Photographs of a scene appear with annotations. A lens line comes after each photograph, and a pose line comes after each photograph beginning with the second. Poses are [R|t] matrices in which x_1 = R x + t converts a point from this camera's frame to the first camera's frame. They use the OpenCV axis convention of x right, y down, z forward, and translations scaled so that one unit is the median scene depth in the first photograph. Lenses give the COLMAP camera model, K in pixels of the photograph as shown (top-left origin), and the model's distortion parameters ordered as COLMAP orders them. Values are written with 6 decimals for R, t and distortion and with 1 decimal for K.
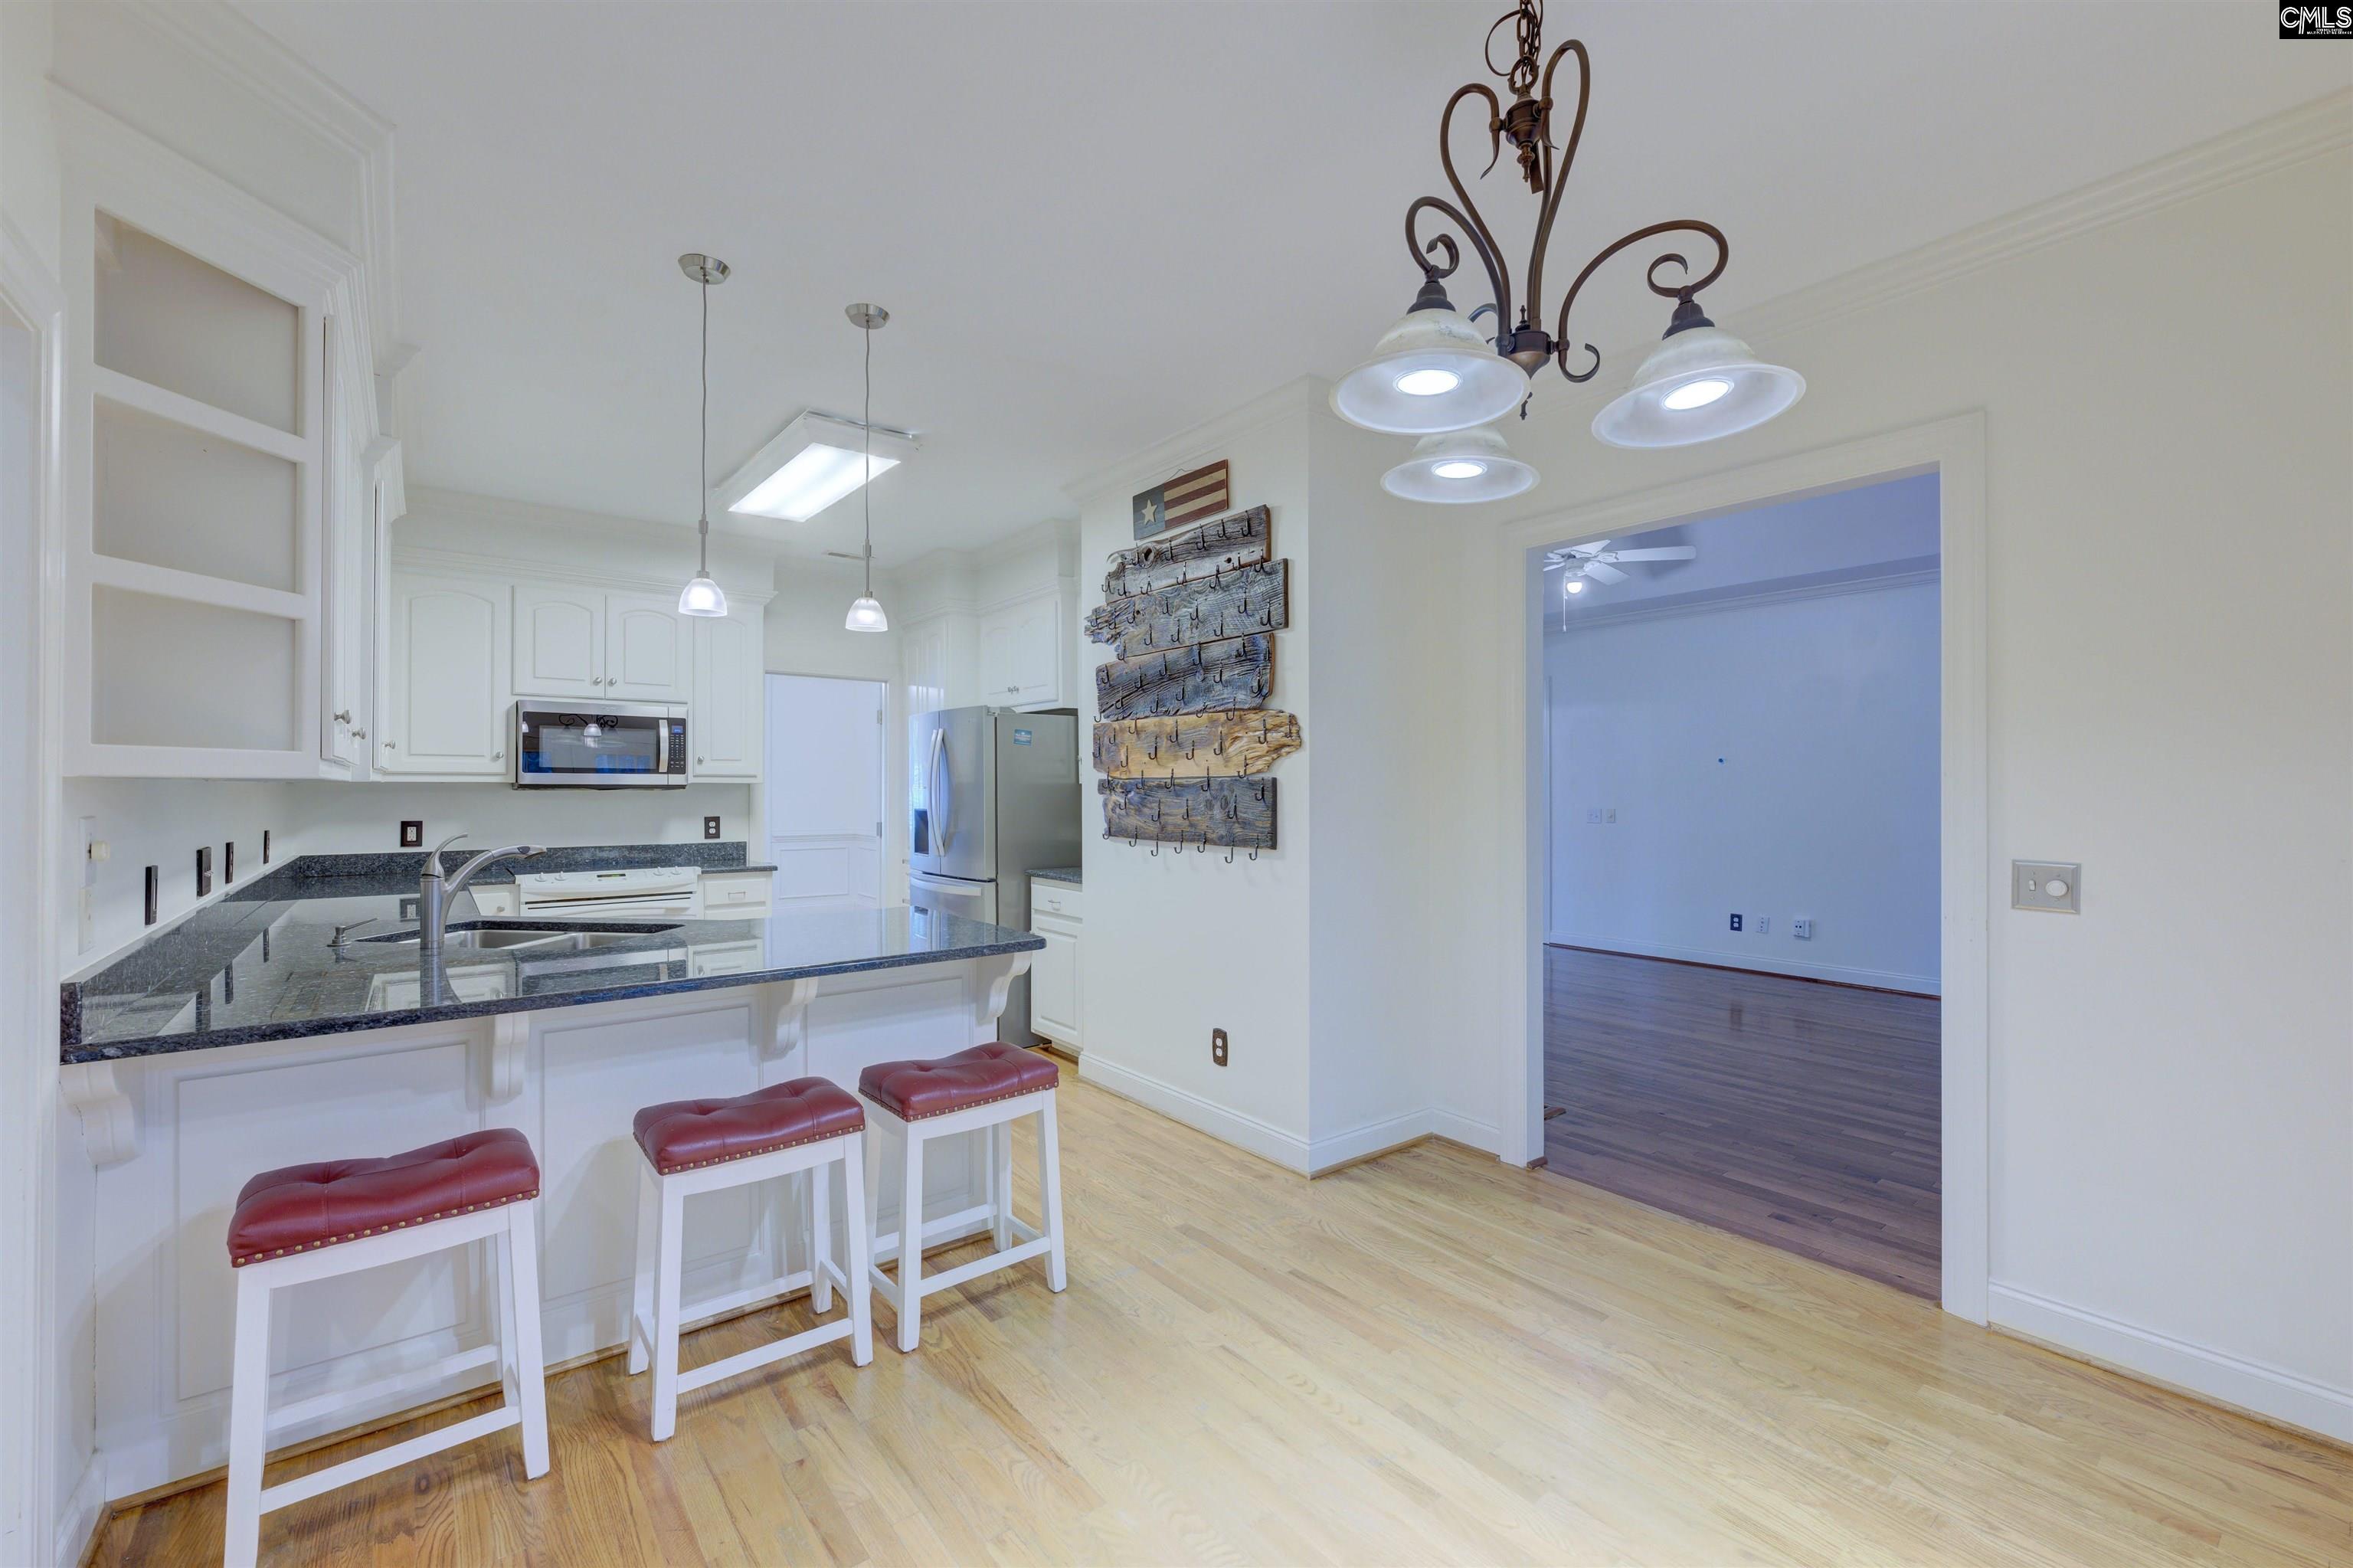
lens RADIAL K [[963.6, 0, 1177.0], [0, 963.6, 778.0], [0, 0, 1]] dist [-0.003268, 0.000095]
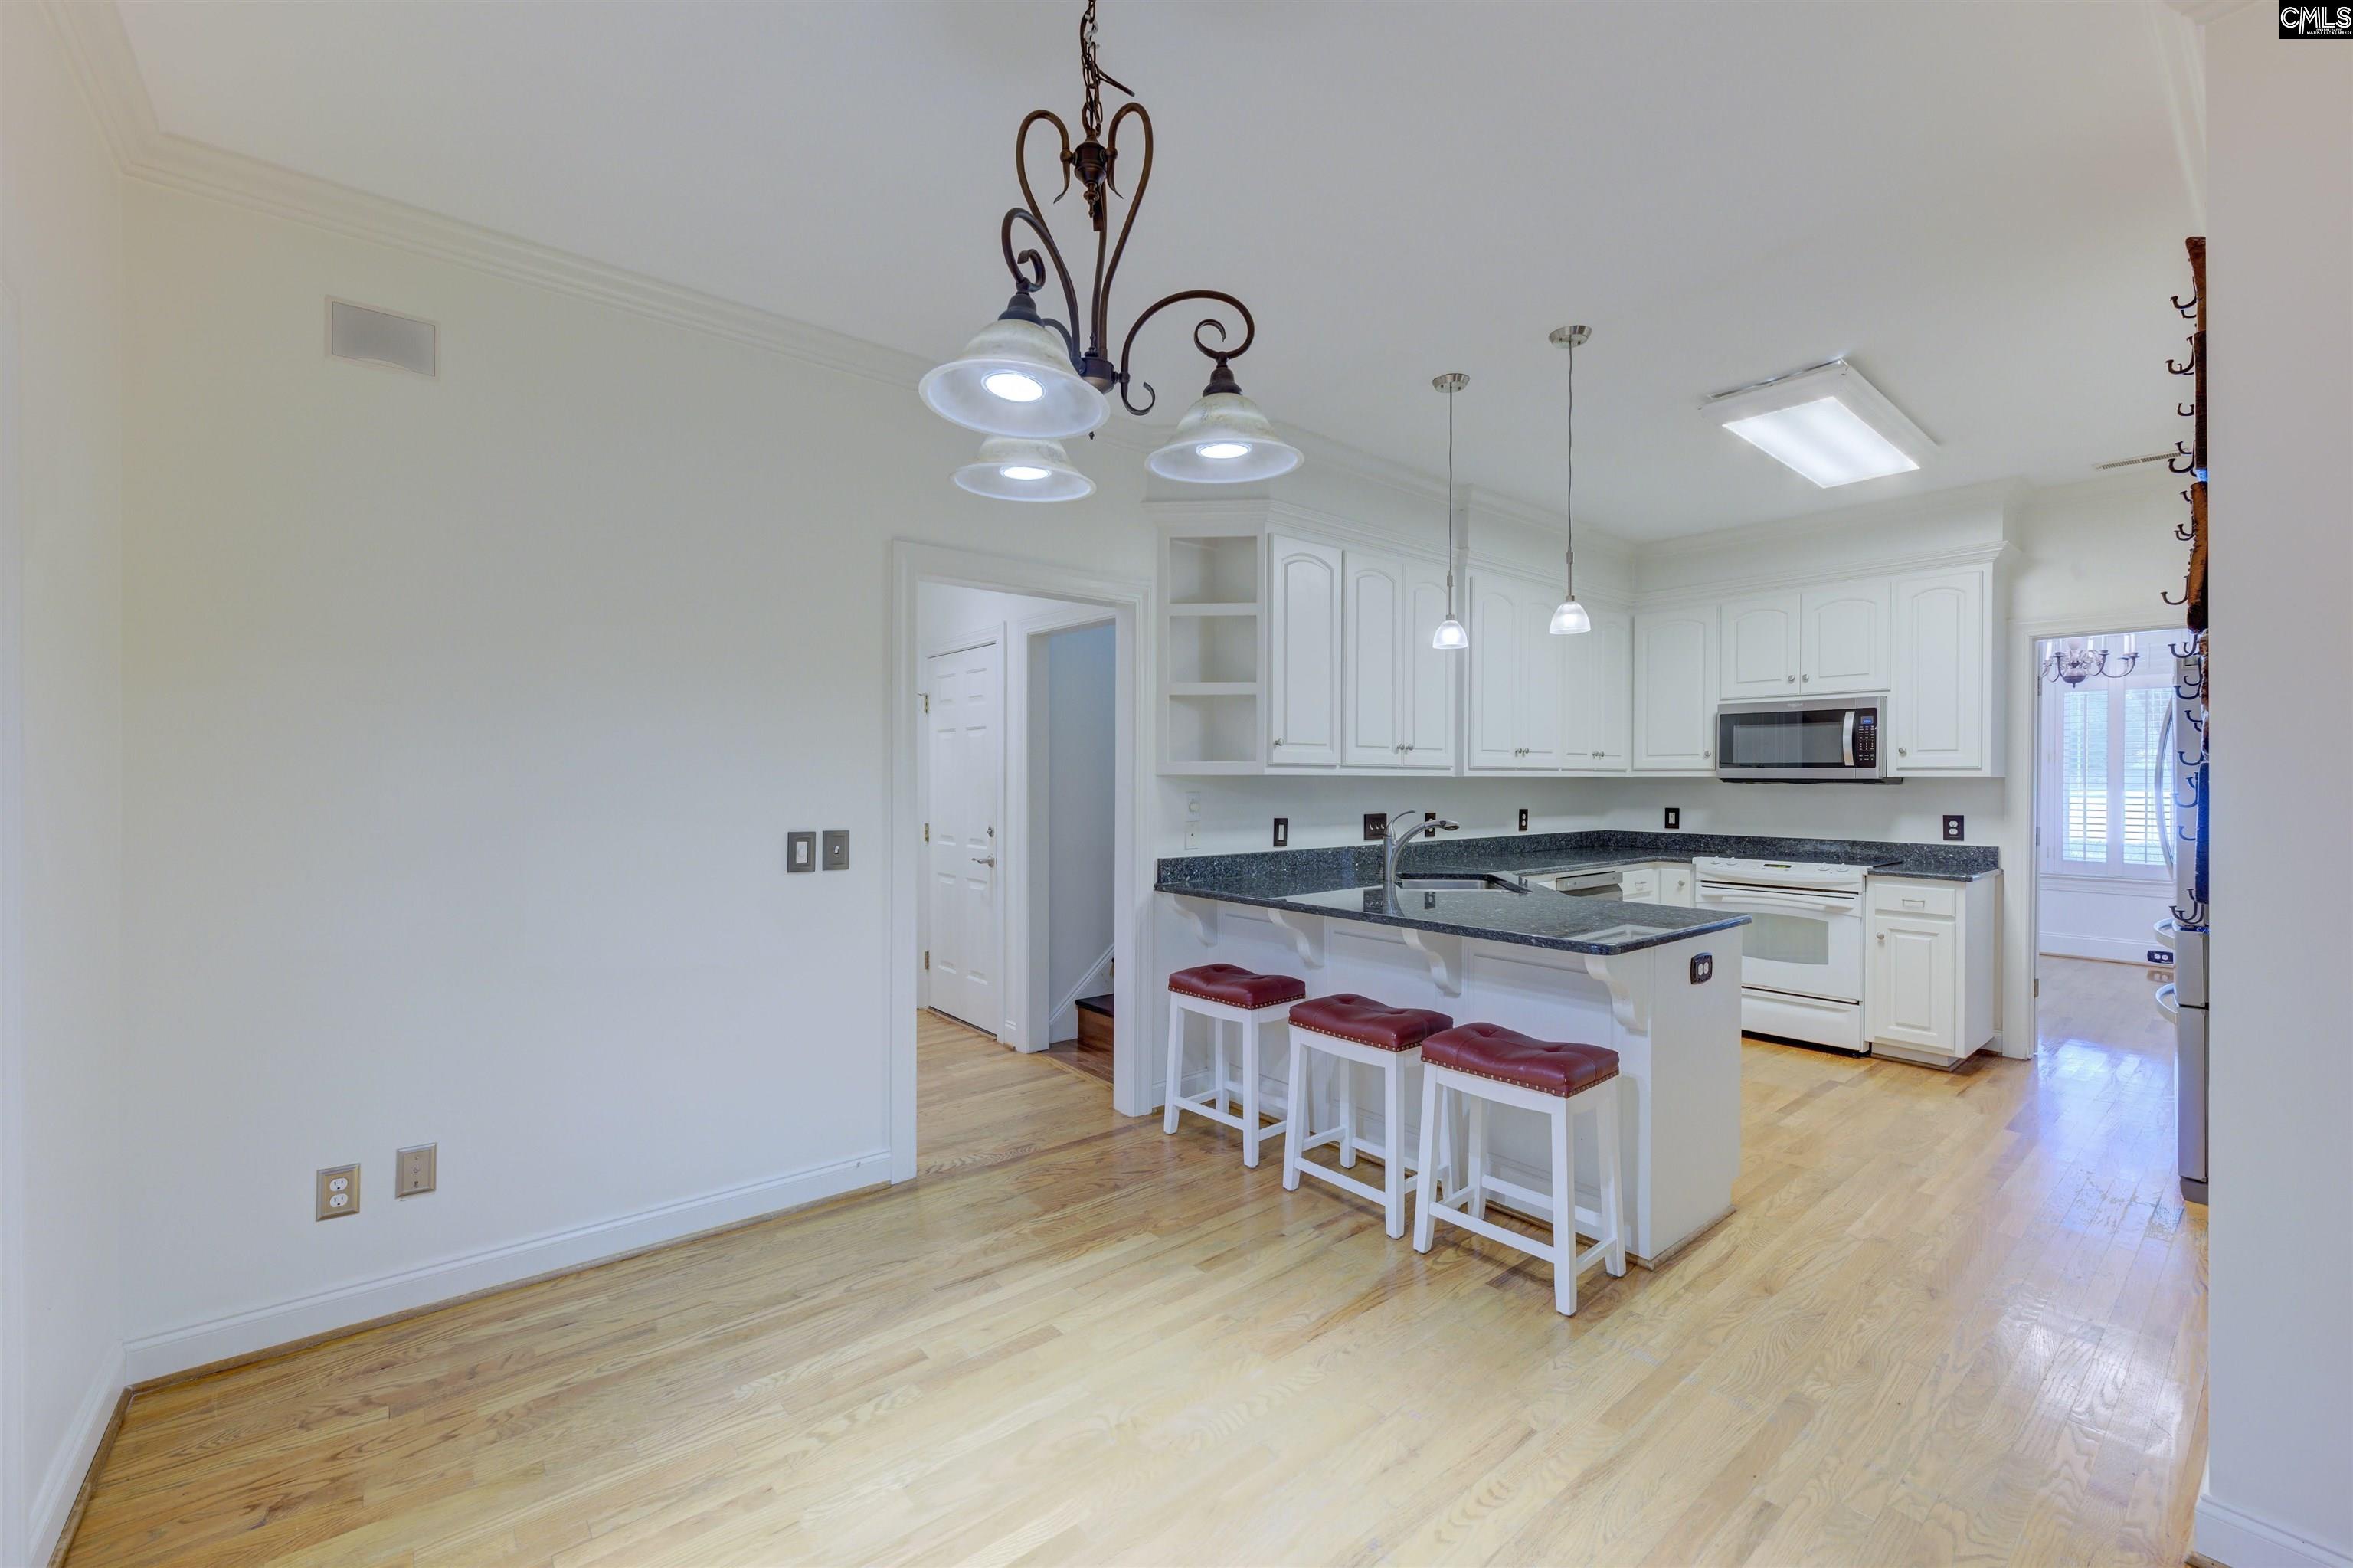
lens RADIAL K [[963.6, 0, 1179.2], [0, 963.6, 785.2], [0, 0, 1]] dist [-0.003268, 0.000095]
pose [[0.028608, 0.007245, -0.999564, 0.442705], [0.006883, 0.999949, 0.007445, 0.001814], [0.999567, -0.007093, 0.028557, 0.327365]]
